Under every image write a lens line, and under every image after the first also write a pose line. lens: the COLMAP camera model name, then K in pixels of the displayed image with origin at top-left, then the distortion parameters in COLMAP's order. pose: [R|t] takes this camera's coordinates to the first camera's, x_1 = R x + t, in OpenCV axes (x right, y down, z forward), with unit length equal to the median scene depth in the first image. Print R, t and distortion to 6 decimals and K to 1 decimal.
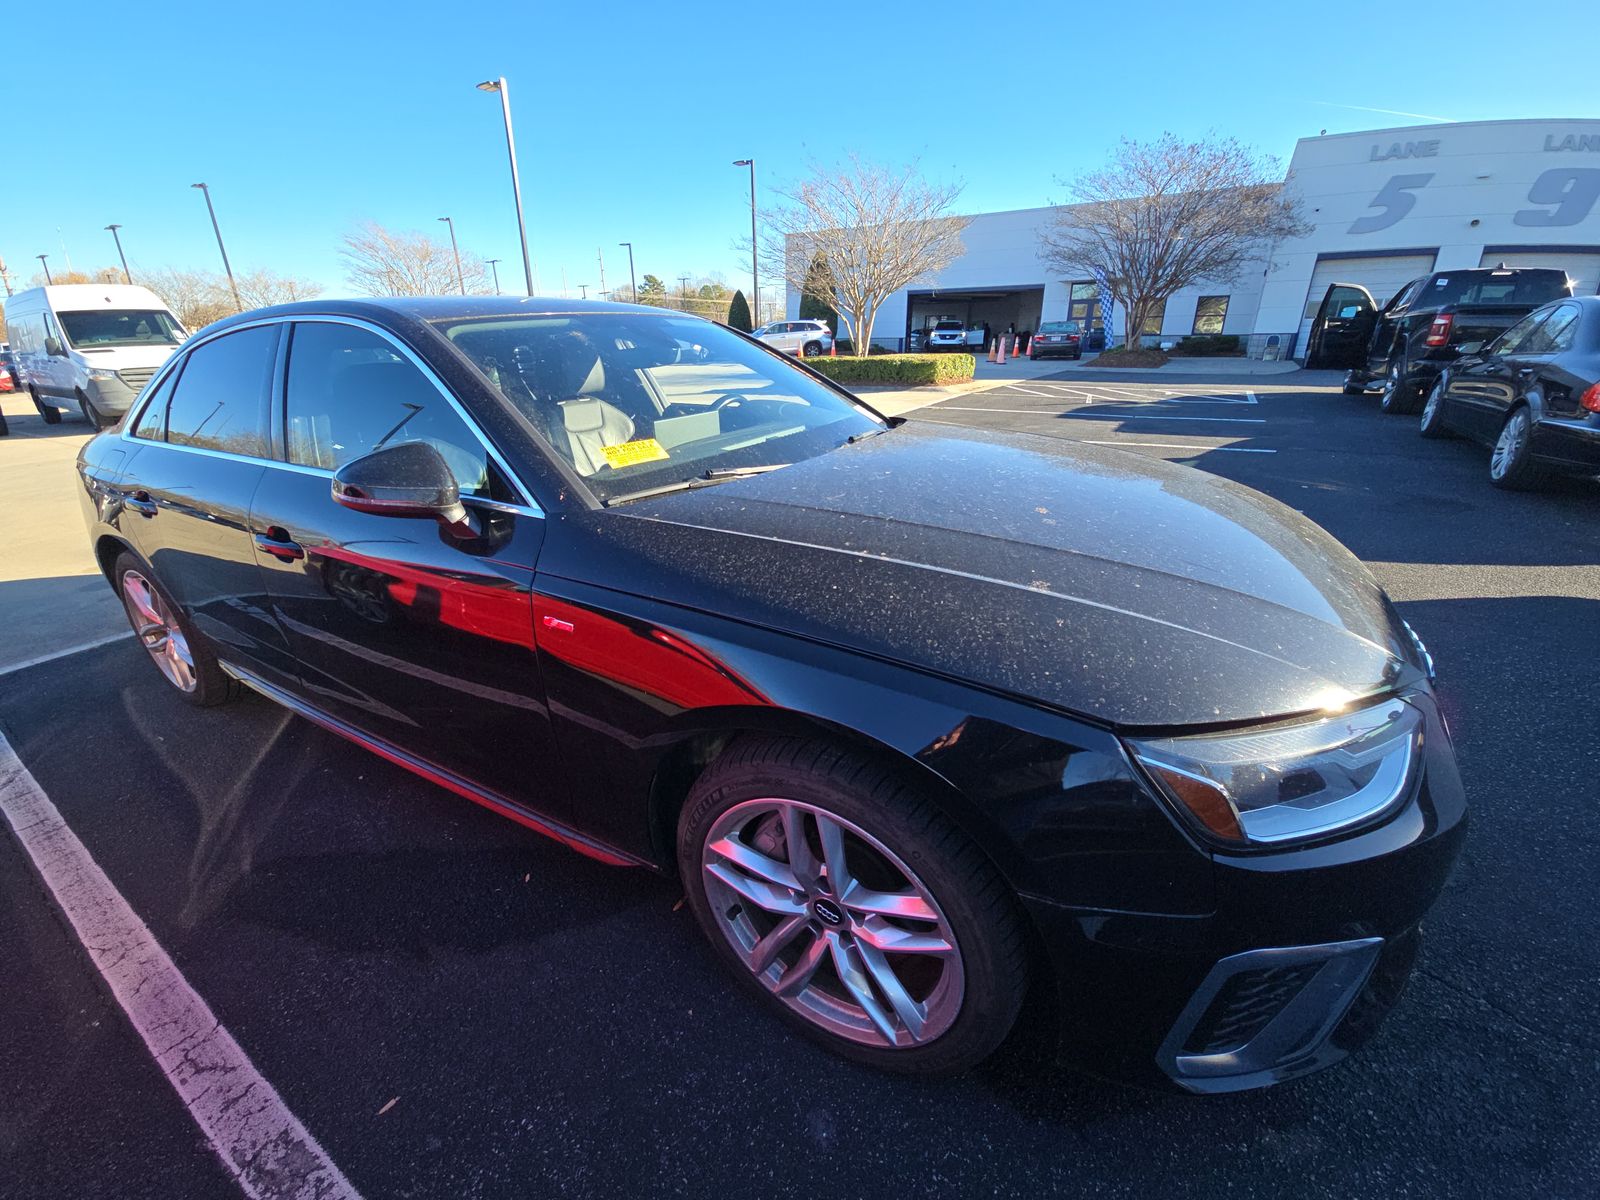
lens RADIAL K [[659.6, 0, 793.1], [0, 659.6, 588.8], [0, 0, 1]] dist [0.027461, -0.019721]
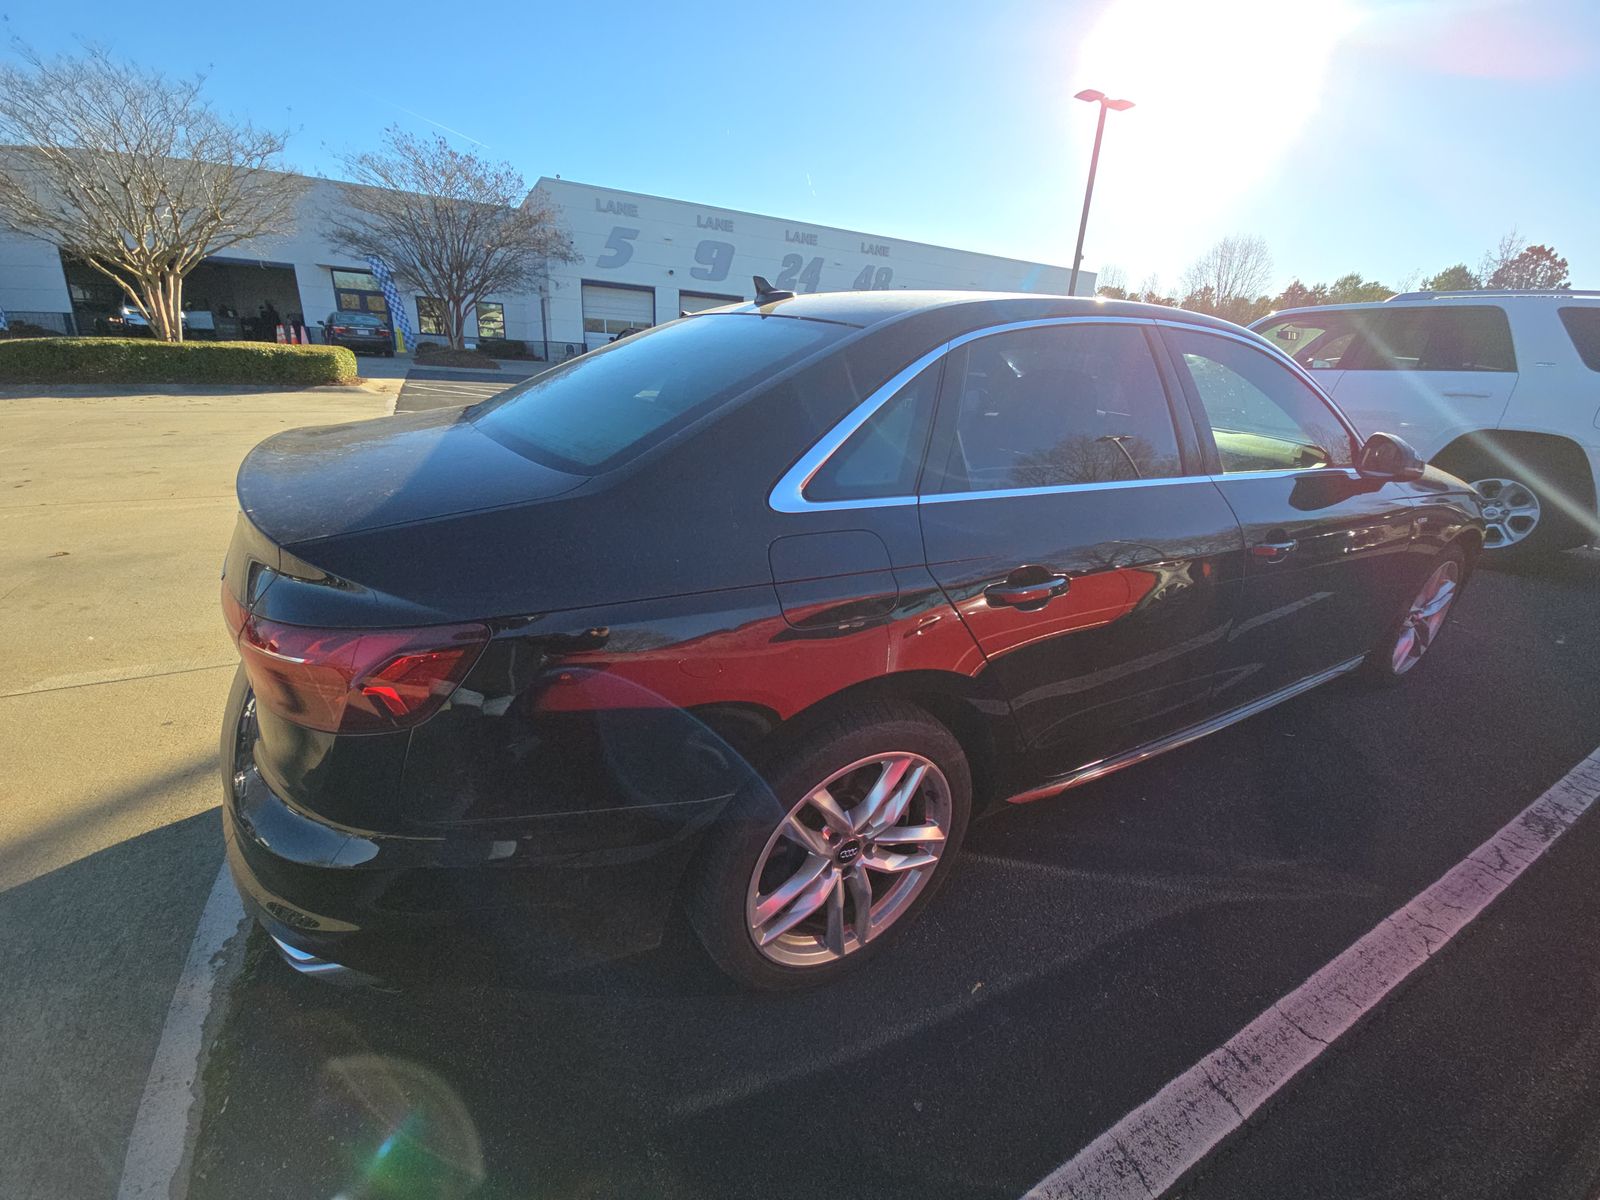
lens RADIAL K [[659.6, 0, 793.1], [0, 659.6, 588.8], [0, 0, 1]] dist [0.027461, -0.019721]
pose [[0.481955, -0.252335, 0.839074, -0.234868], [0.251812, 0.957123, 0.143197, -0.038640], [-0.839231, 0.142275, 0.524832, 0.126599]]
